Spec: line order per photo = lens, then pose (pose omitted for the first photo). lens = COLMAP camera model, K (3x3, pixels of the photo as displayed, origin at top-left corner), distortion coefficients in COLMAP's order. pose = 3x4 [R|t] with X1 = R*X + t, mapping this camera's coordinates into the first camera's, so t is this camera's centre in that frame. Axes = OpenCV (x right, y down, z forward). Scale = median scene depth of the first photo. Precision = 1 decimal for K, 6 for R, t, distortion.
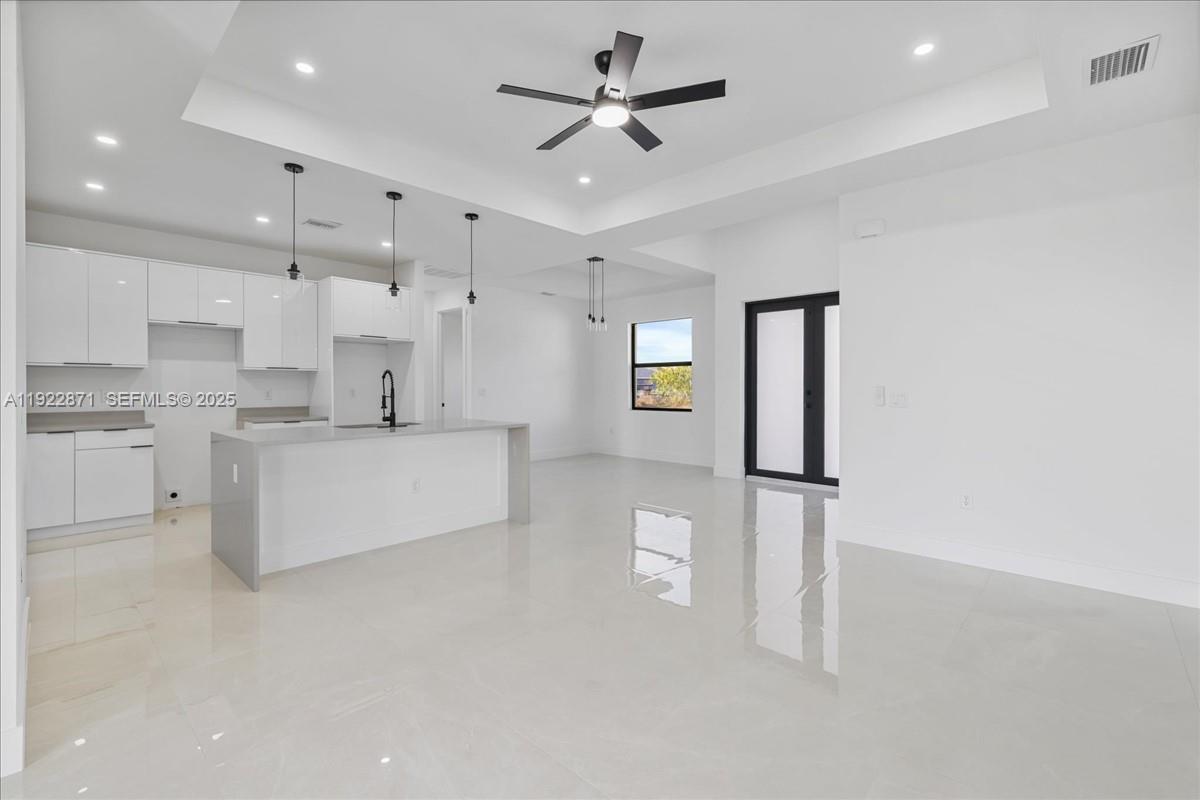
lens RADIAL K [[512.5, 0, 596.5], [0, 512.5, 393.6], [0, 0, 1]] dist [-0.000349, -0.000012]
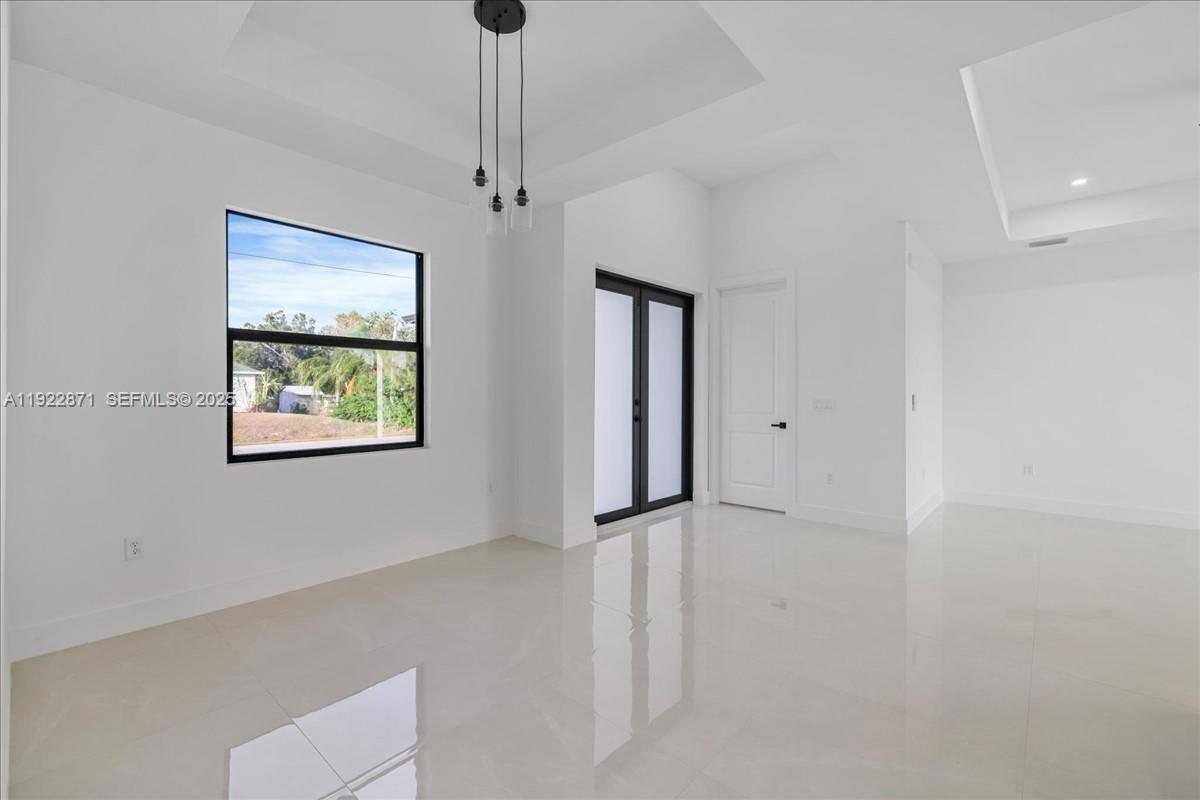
lens RADIAL K [[512.5, 0, 596.5], [0, 512.5, 393.6], [0, 0, 1]] dist [-0.000349, -0.000012]
pose [[-0.010818, 0.001698, 0.999940, -0.385644], [0.015484, 0.999879, -0.001531, -0.015339], [-0.999822, 0.015467, -0.010843, 1.056844]]
